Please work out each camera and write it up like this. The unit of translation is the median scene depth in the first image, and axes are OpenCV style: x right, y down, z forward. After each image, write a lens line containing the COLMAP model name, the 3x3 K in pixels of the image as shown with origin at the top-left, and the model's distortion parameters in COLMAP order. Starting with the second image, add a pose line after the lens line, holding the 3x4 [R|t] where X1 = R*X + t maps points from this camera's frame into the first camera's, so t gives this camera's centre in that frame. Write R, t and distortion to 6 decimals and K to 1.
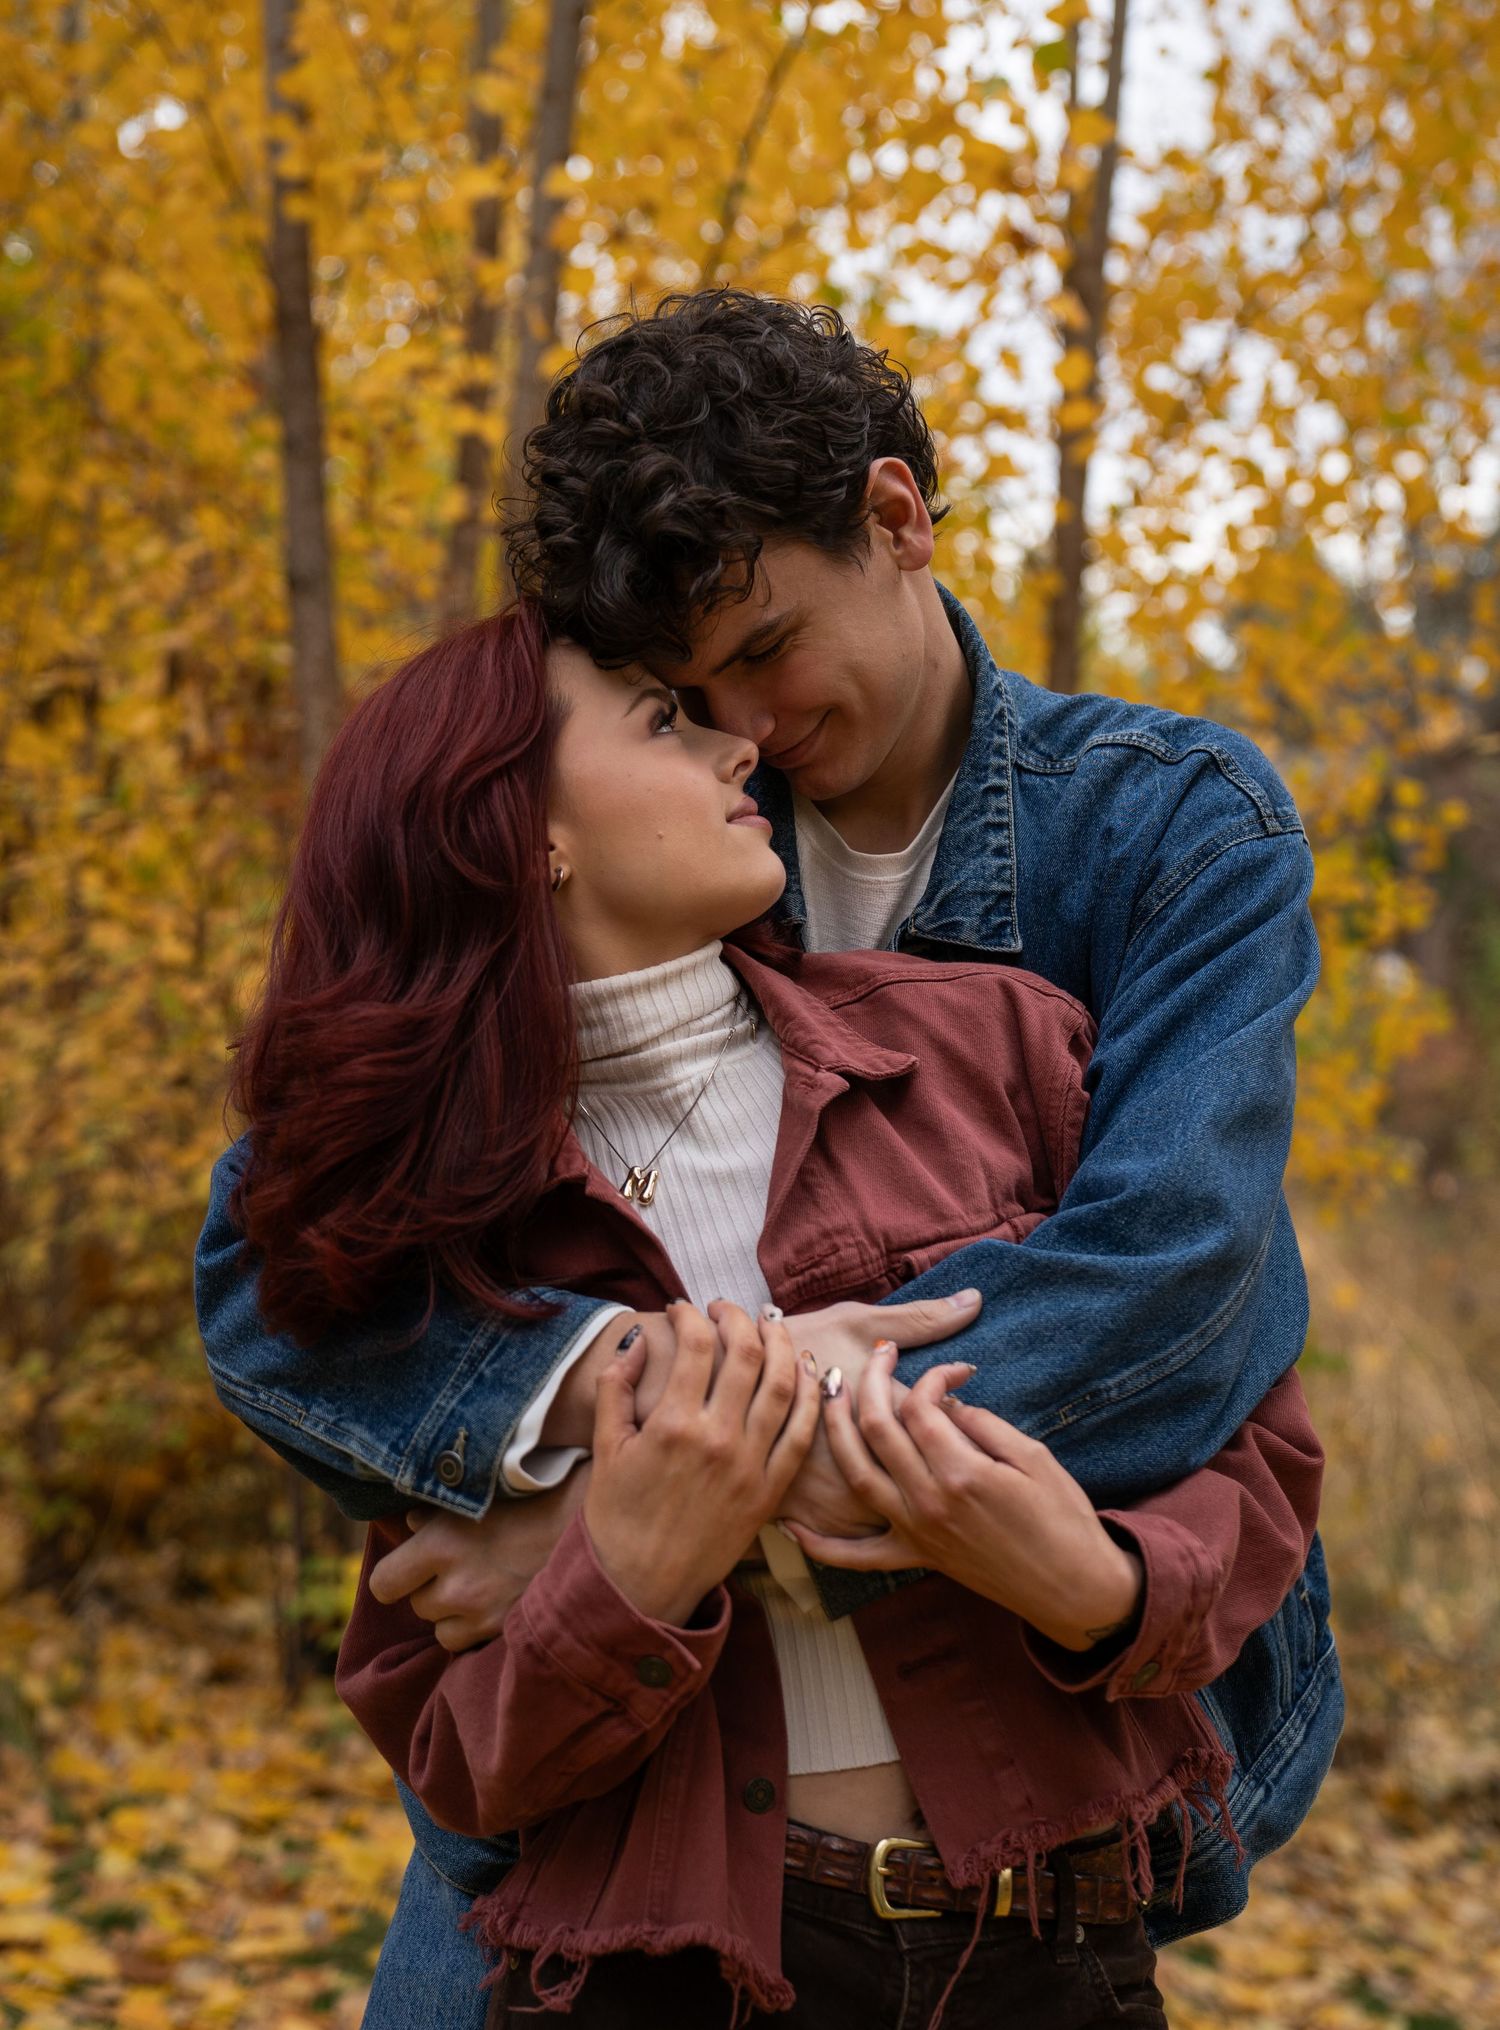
lens RADIAL K [[3265.2, 0, 749.3], [0, 3265.2, 1011.6], [0, 0, 1]] dist [-0.003743, 0.000000]
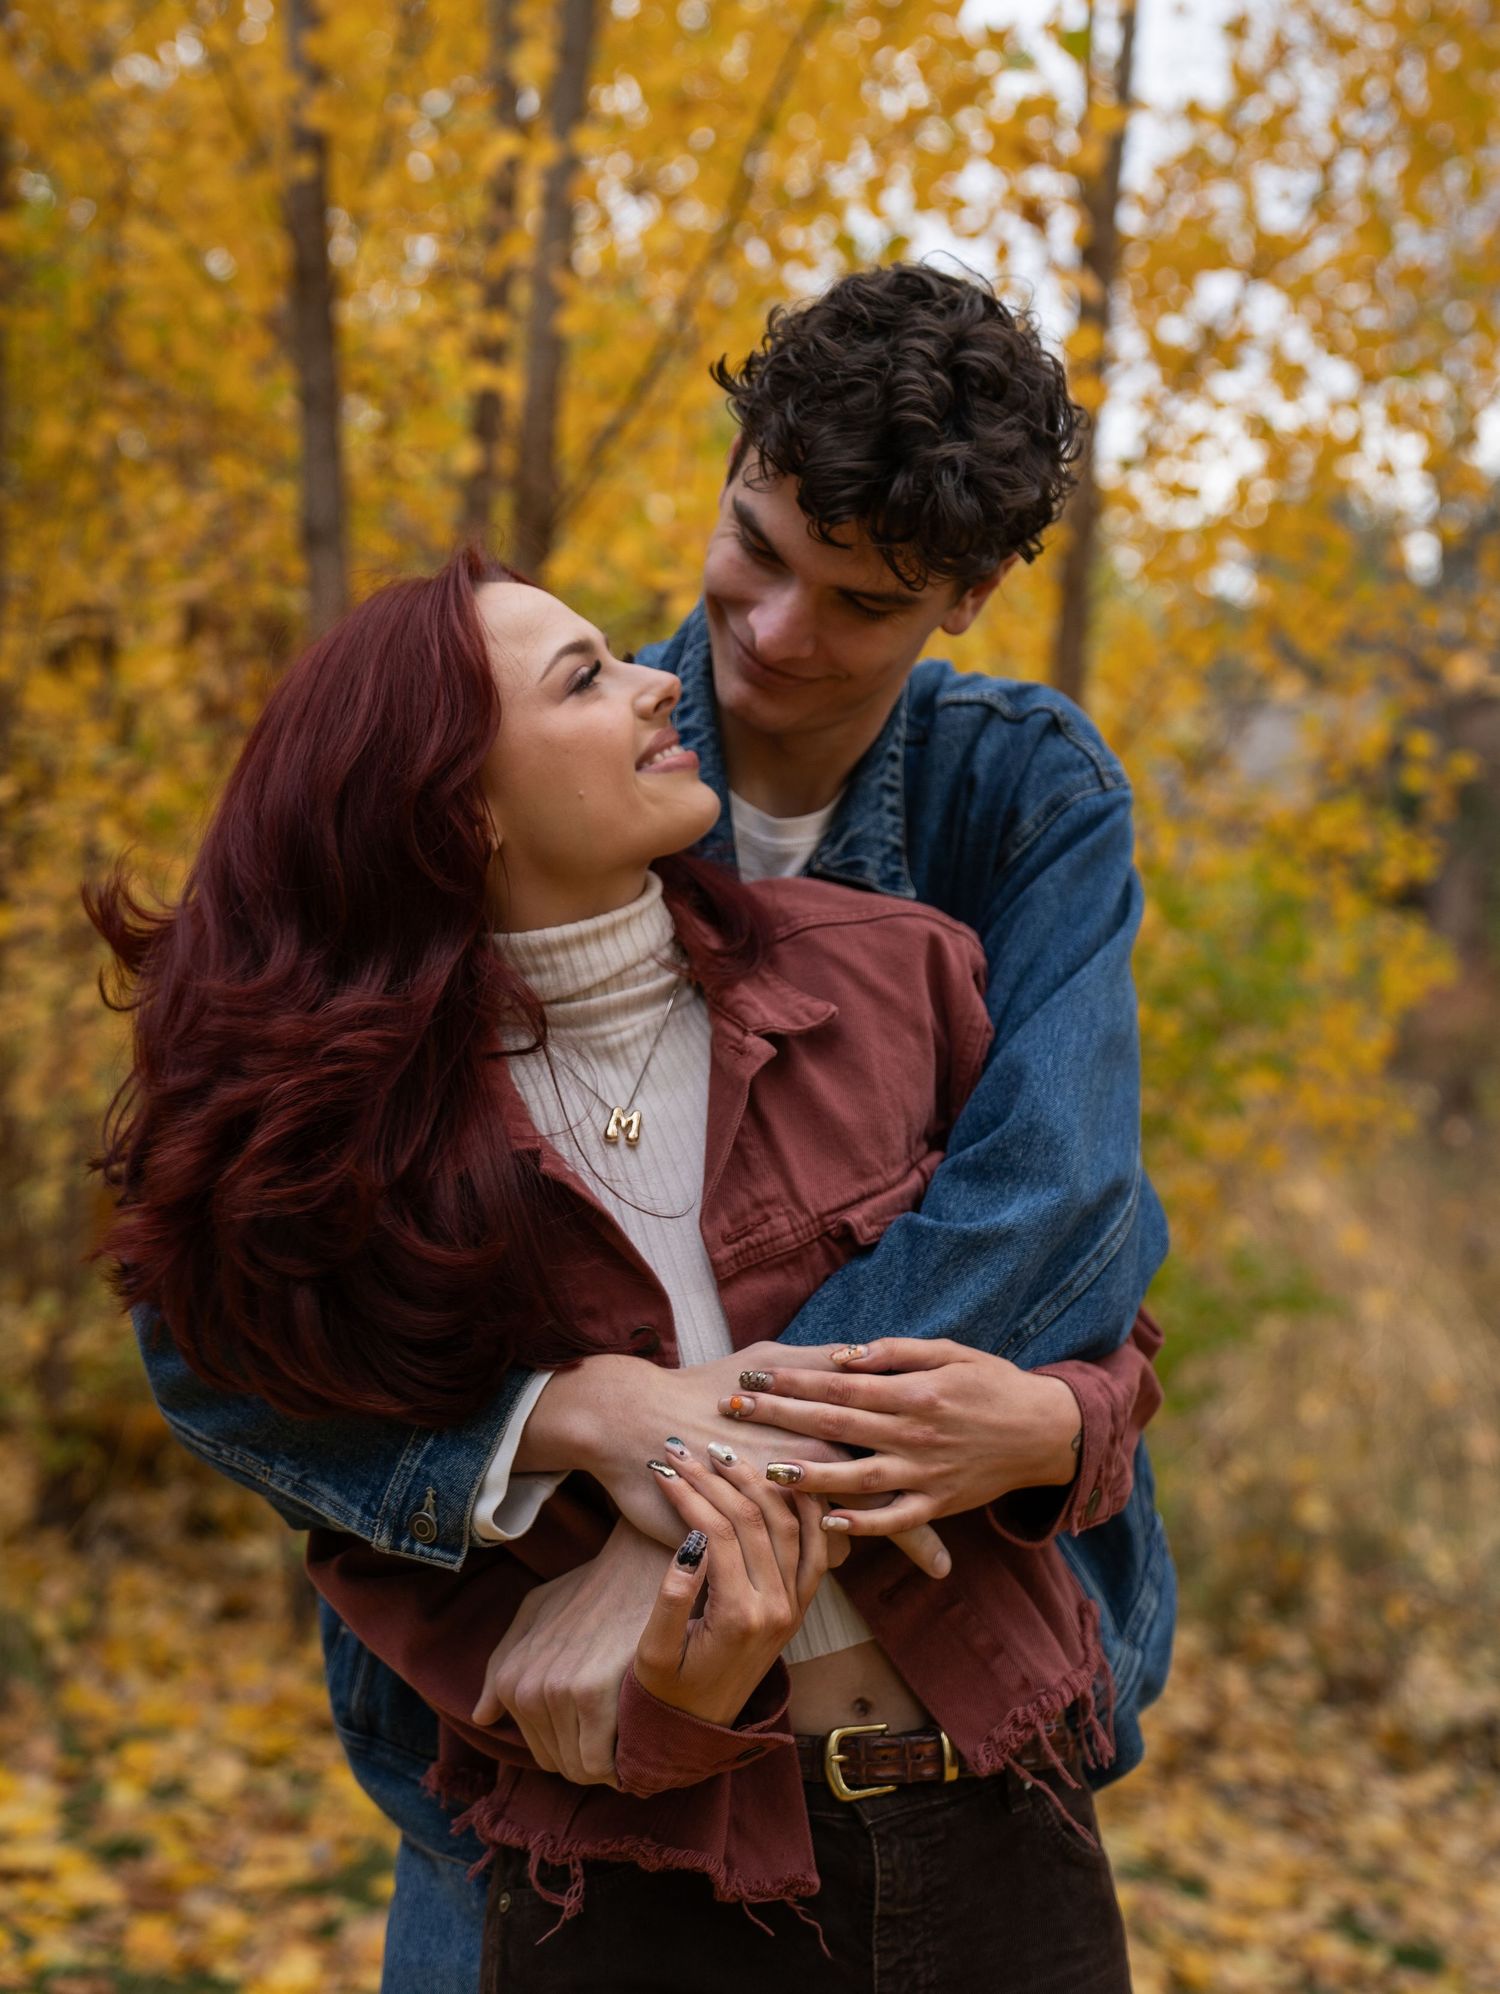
lens RADIAL K [[2833.3, 0, 753.8], [0, 2833.3, 1005.8], [0, 0, 1]] dist [-0.023926, 0.000000]
pose [[0.999634, 0.007137, 0.026093, -0.024528], [-0.007031, 0.999967, -0.004133, 0.018306], [-0.026122, 0.003948, 0.999651, 0.123012]]
